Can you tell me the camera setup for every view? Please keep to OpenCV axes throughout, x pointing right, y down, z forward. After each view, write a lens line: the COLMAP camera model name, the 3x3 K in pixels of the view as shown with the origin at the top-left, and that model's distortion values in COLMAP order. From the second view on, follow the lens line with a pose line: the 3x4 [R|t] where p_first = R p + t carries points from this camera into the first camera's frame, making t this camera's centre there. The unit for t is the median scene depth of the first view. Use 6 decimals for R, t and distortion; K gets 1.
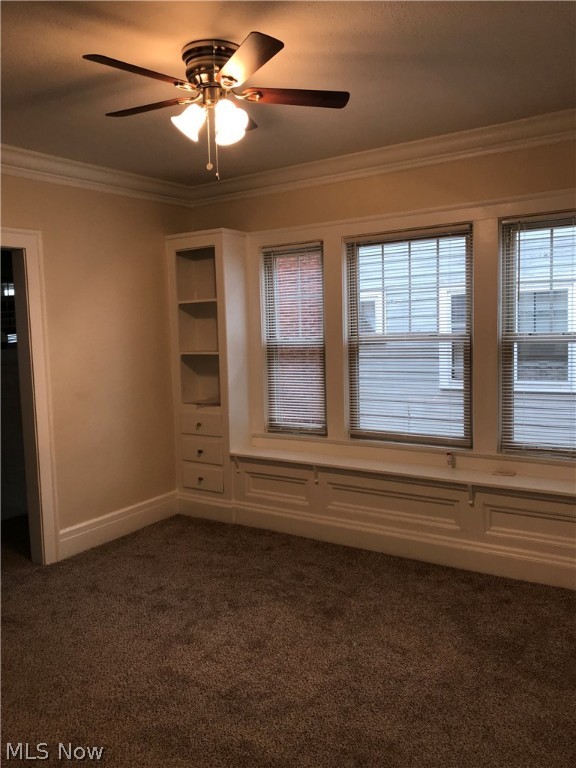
lens RADIAL K [[624.1, 0, 288.0], [0, 624.1, 384.0], [0, 0, 1]] dist [0.127799, -0.292555]
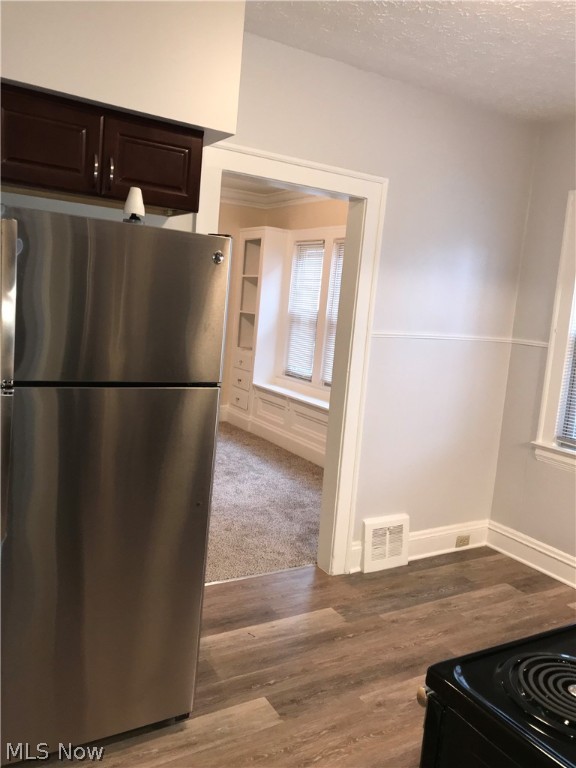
lens RADIAL K [[624.1, 0, 288.0], [0, 624.1, 384.0], [0, 0, 1]] dist [0.127799, -0.292555]
pose [[0.902677, 0.159402, -0.399708, 0.554045], [-0.147757, 0.987202, 0.060005, 0.013686], [0.404157, 0.004894, 0.914677, -0.280723]]
